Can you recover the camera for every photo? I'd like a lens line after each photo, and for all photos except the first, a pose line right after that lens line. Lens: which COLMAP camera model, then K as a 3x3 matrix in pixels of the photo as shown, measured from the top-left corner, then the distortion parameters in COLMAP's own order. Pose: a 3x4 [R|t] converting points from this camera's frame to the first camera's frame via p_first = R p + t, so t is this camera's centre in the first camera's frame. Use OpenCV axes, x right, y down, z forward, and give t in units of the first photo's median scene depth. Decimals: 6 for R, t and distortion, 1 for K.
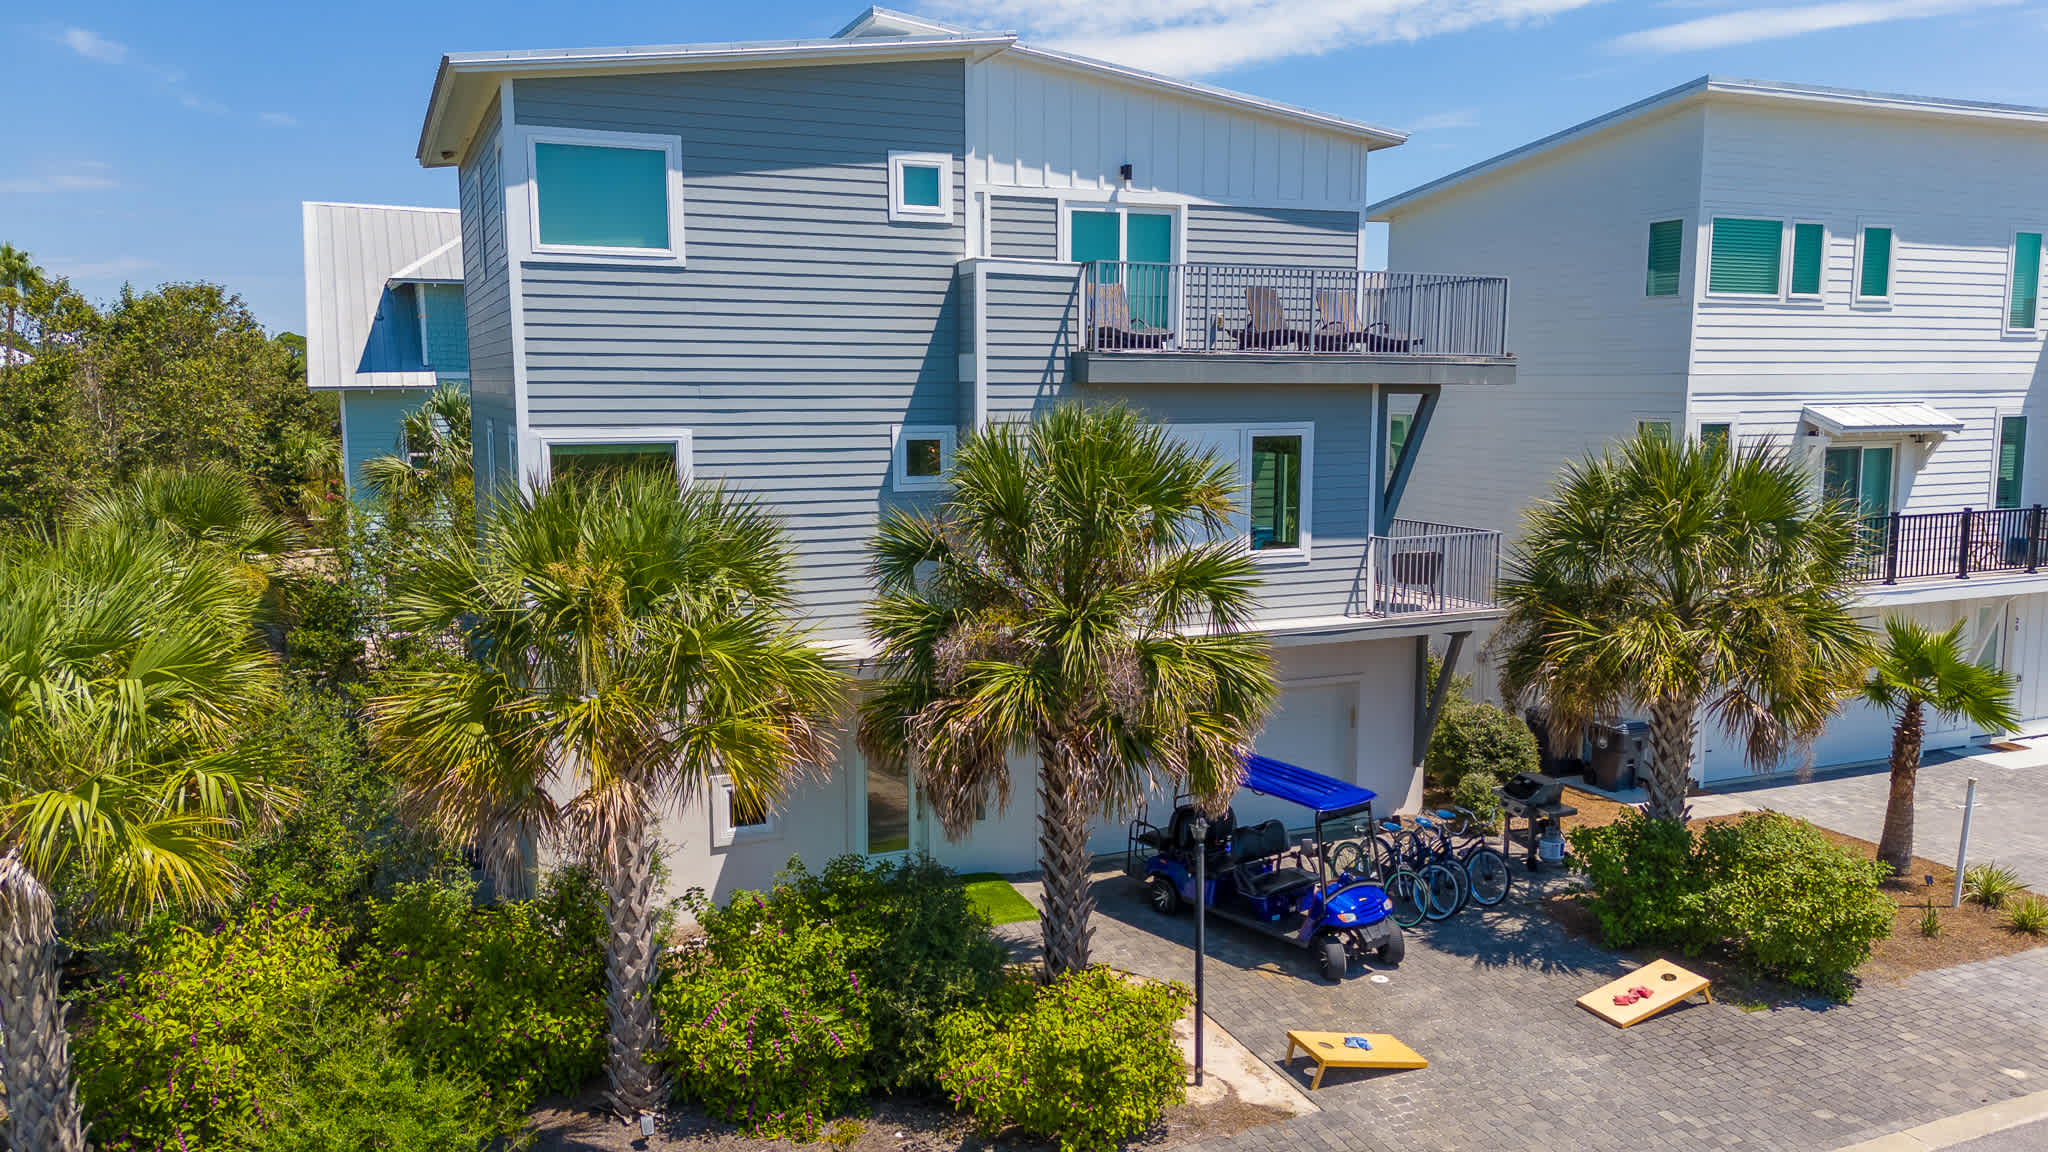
lens RADIAL K [[1570.2, 0, 1024.0], [0, 1570.2, 576.0], [0, 0, 1]] dist [0.081696, -0.082314]
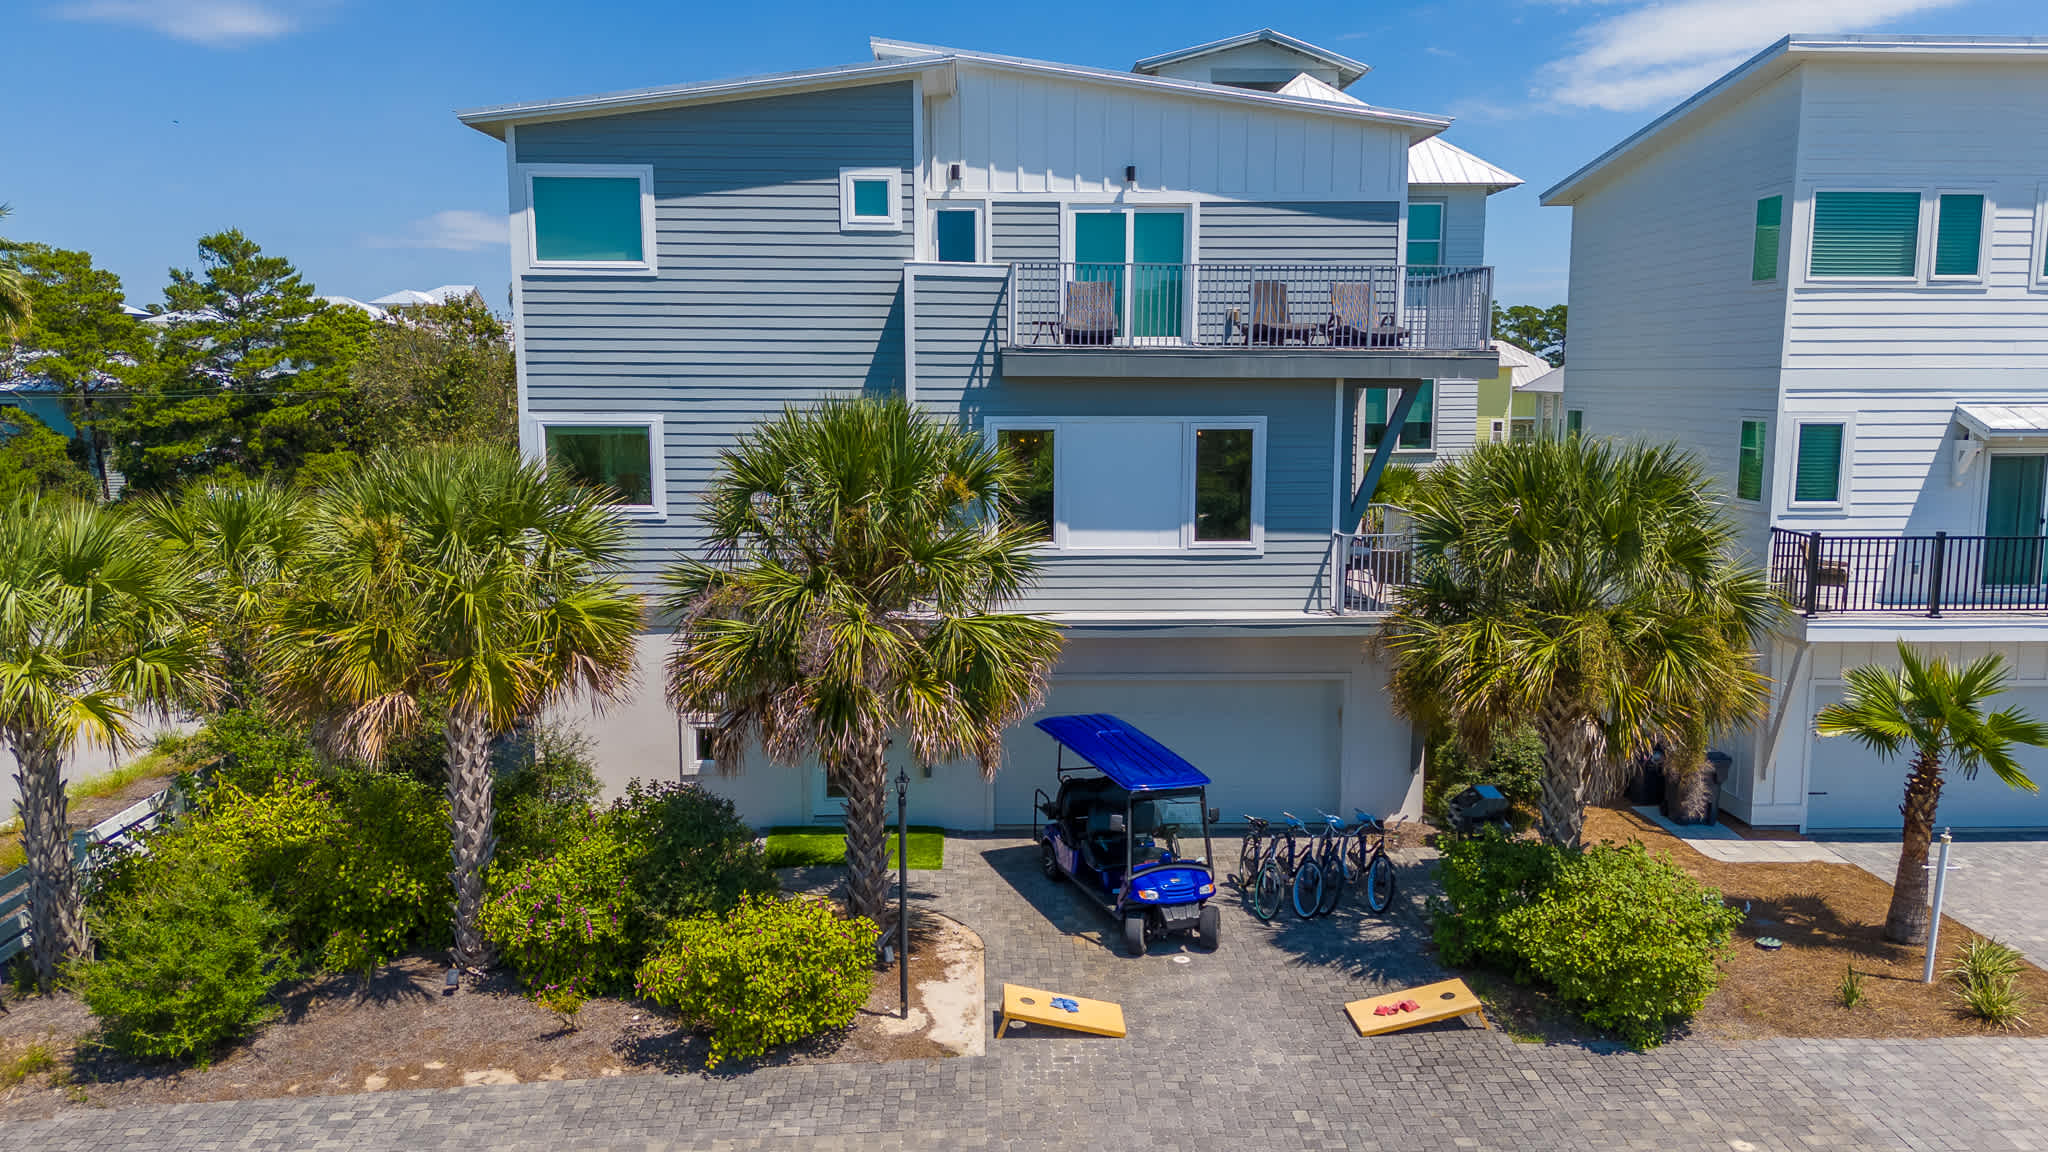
lens RADIAL K [[1570.2, 0, 1024.0], [0, 1570.2, 576.0], [0, 0, 1]] dist [0.081696, -0.082314]
pose [[0.927666, 0.049201, -0.370155, 0.427823], [-0.047797, 0.998773, 0.012972, -0.001499], [0.370339, 0.005659, 0.928879, 0.011102]]
